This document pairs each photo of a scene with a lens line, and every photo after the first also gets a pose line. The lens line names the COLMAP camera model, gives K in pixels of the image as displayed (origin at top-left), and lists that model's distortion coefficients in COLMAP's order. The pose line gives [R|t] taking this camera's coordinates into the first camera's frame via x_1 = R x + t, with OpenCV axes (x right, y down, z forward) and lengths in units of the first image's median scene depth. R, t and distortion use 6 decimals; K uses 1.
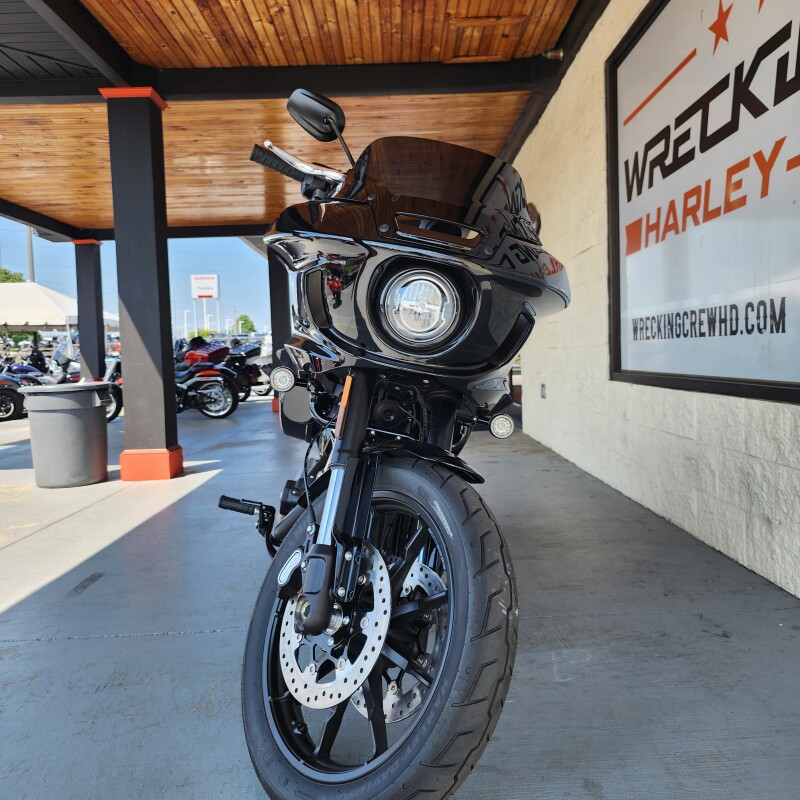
lens RADIAL K [[722.3, 0, 398.4], [0, 722.3, 382.9], [0, 0, 1]] dist [0.060882, -0.036442]
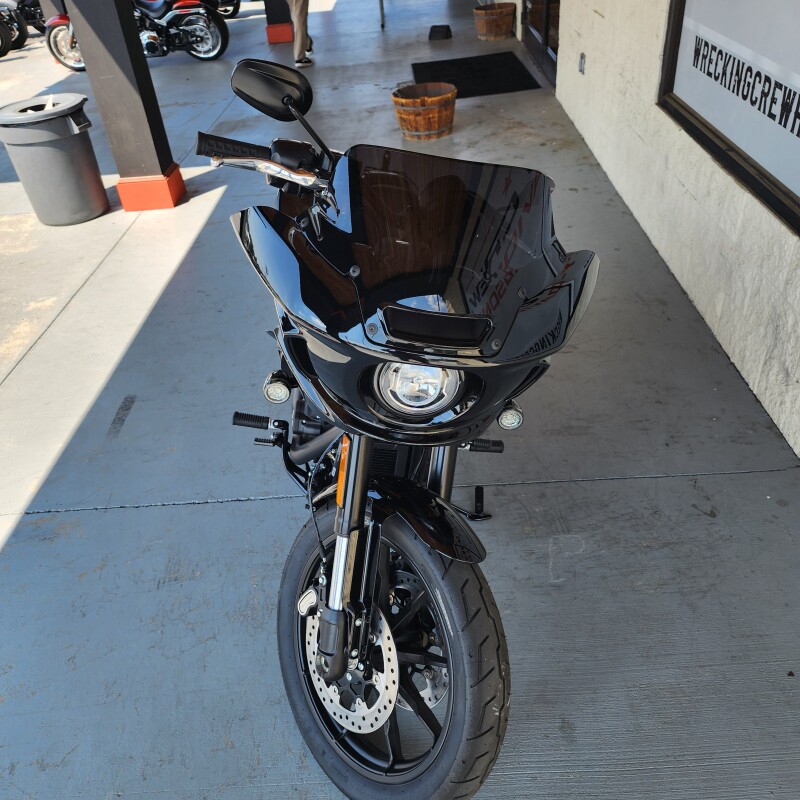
lens RADIAL K [[727.1, 0, 392.9], [0, 727.1, 397.8], [0, 0, 1]] dist [0.051758, -0.026484]
pose [[0.998476, -0.027209, -0.048005, 0.029470], [0.048990, 0.837462, 0.544295, -0.424395], [0.025393, -0.545818, 0.837519, 0.172266]]
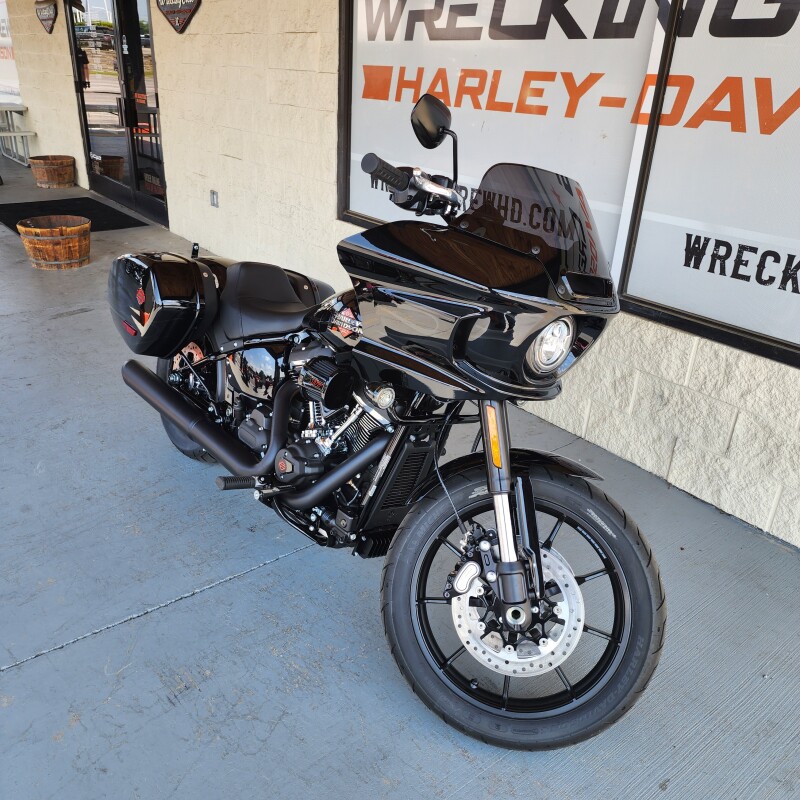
lens RADIAL K [[723.4, 0, 398.1], [0, 723.4, 390.4], [0, 0, 1]] dist [0.050820, -0.024851]
pose [[0.799118, -0.177007, 0.574526, -0.608900], [-0.047577, 0.934053, 0.353950, -0.313006], [-0.599289, -0.310182, 0.737997, 0.202567]]
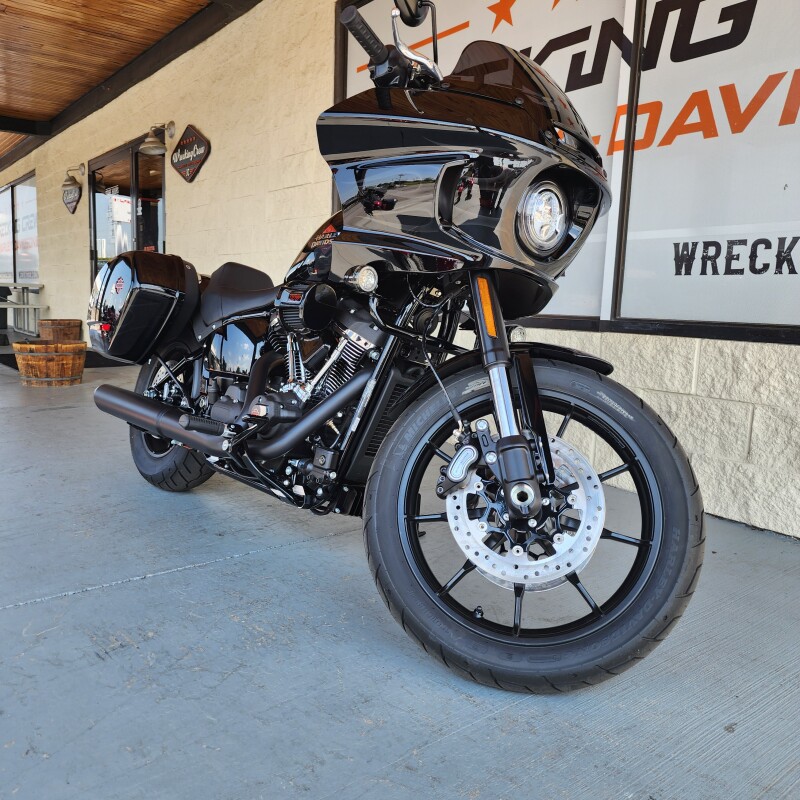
lens RADIAL K [[722.3, 0, 398.4], [0, 722.3, 382.9], [0, 0, 1]] dist [0.060882, -0.036442]
pose [[0.795960, -0.010424, 0.605260, -0.581575], [-0.035140, 0.997370, 0.063388, 0.057703], [-0.604329, -0.071723, 0.793500, 0.186955]]
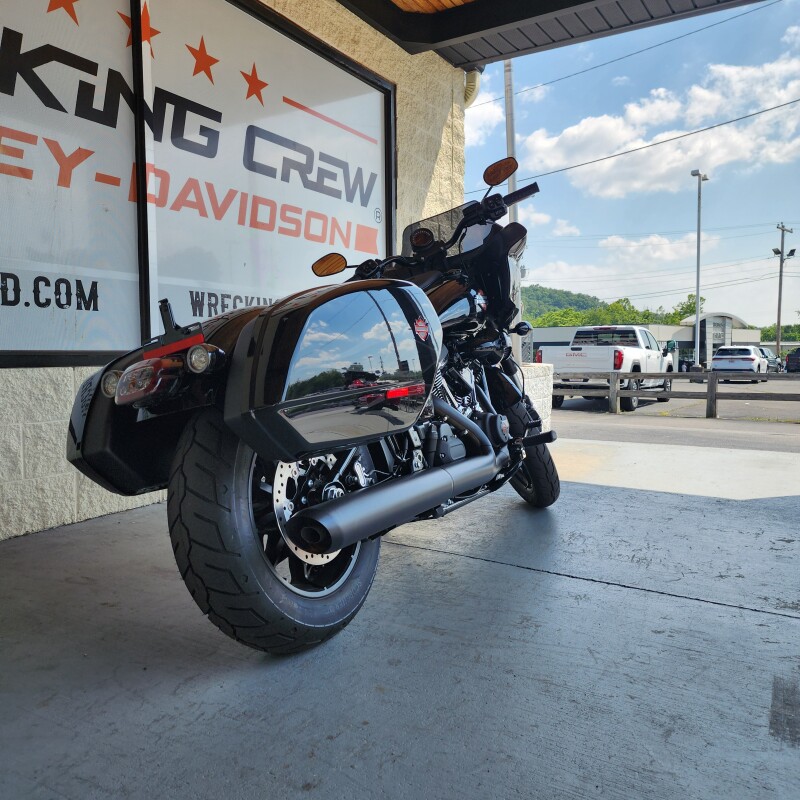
lens RADIAL K [[722.3, 0, 398.4], [0, 722.3, 382.9], [0, 0, 1]] dist [0.060882, -0.036442]
pose [[-0.857134, 0.010940, 0.514978, -0.651873], [0.049654, 0.996873, 0.061468, 0.002586], [-0.512695, 0.078257, -0.854997, 2.188022]]
